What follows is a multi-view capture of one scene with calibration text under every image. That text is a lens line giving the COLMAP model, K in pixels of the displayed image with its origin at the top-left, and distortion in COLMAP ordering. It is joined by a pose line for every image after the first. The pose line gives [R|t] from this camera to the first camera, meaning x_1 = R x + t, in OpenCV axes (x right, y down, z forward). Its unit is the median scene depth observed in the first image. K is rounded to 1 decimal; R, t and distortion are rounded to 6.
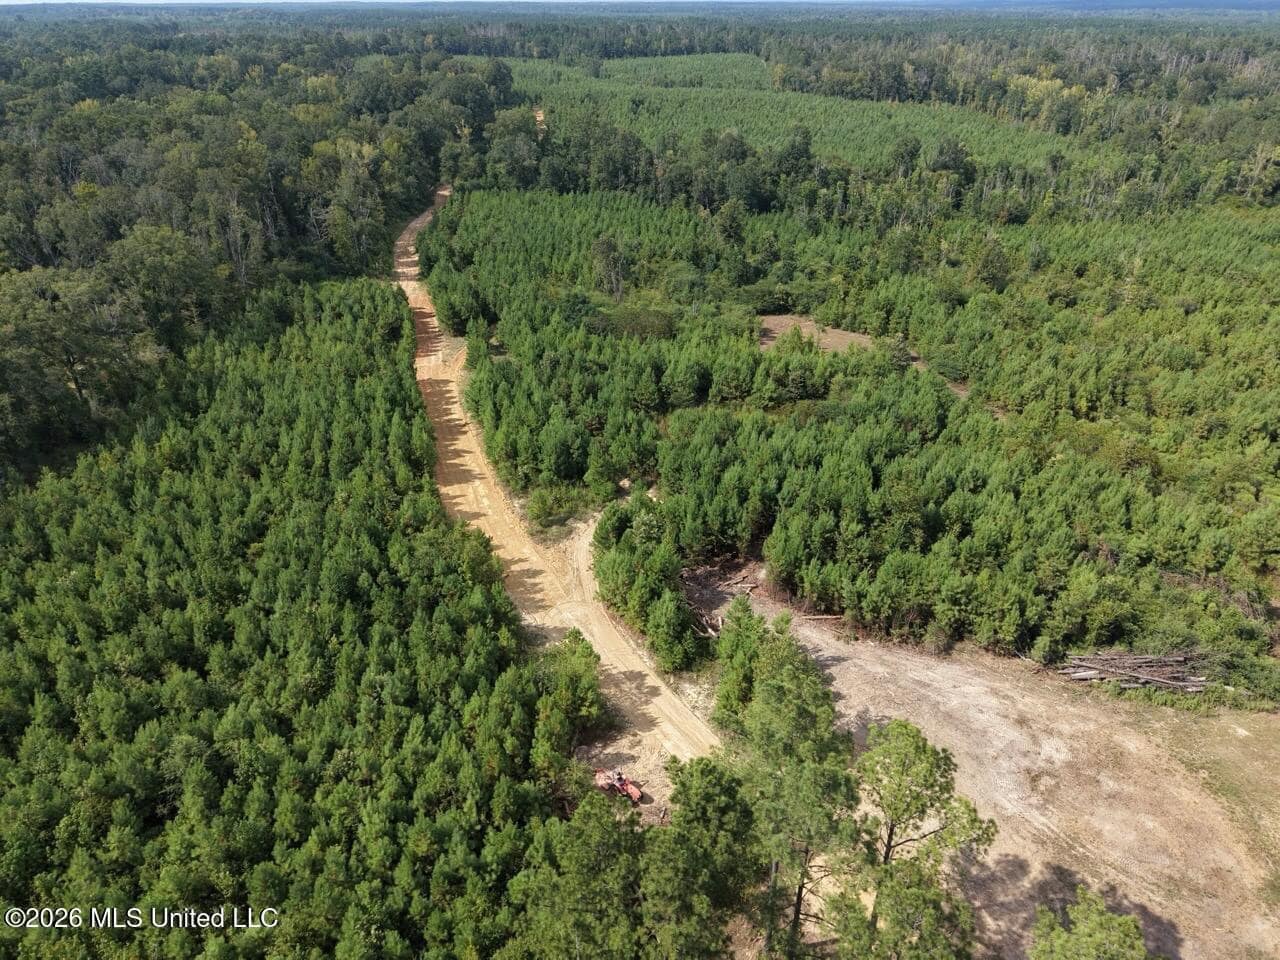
lens RADIAL K [[851.8, 0, 638.4], [0, 851.8, 478.1], [0, 0, 1]] dist [0.038347, -0.038989]
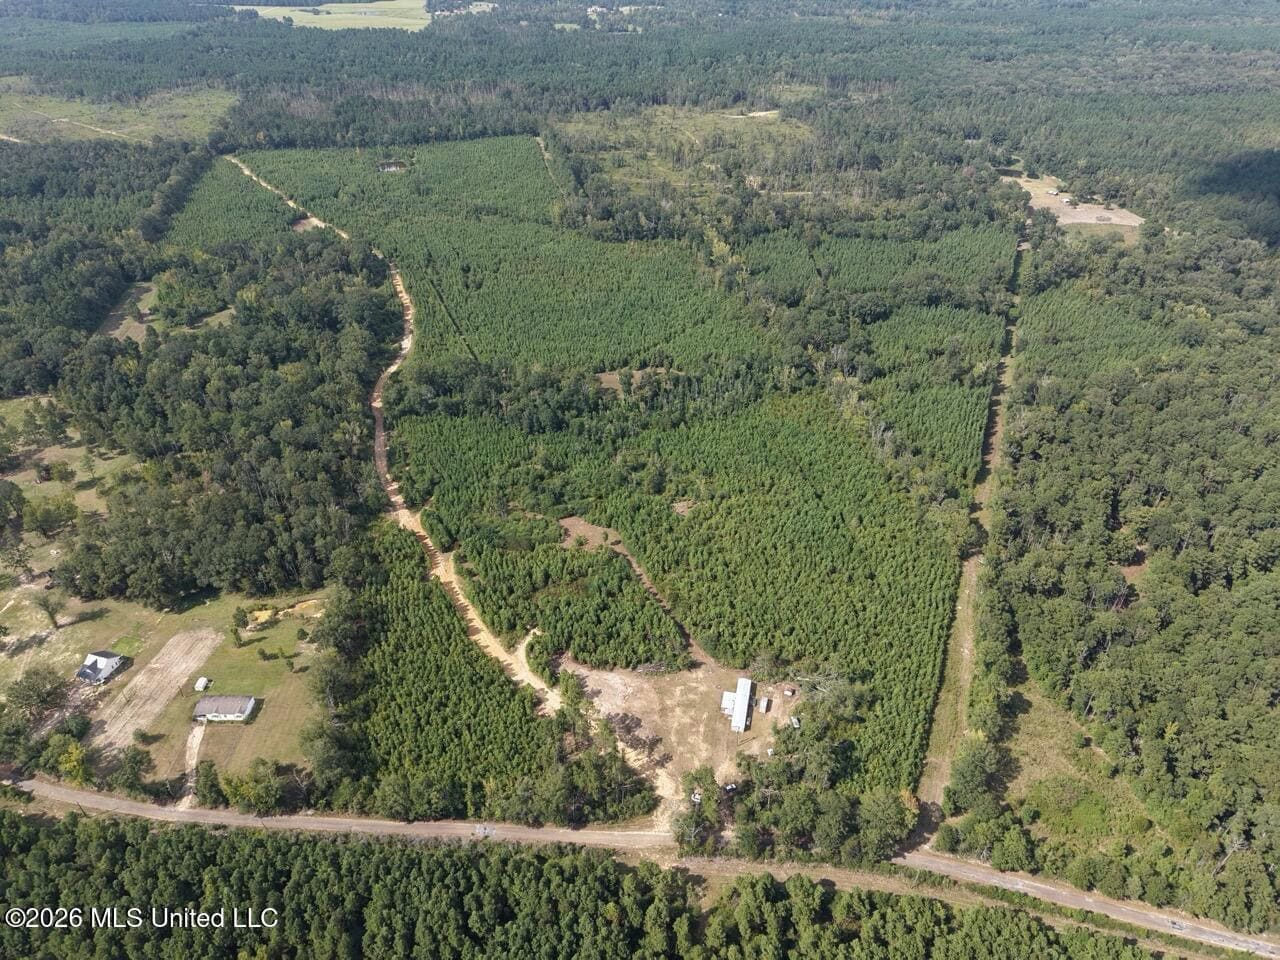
lens RADIAL K [[851.8, 0, 637.6], [0, 851.8, 485.4], [0, 0, 1]] dist [0.038347, -0.038989]
pose [[0.974257, -0.138811, 0.177639, -0.142683], [0.118389, 0.985585, 0.120856, -1.131220], [-0.191854, -0.096715, 0.976646, -2.911775]]
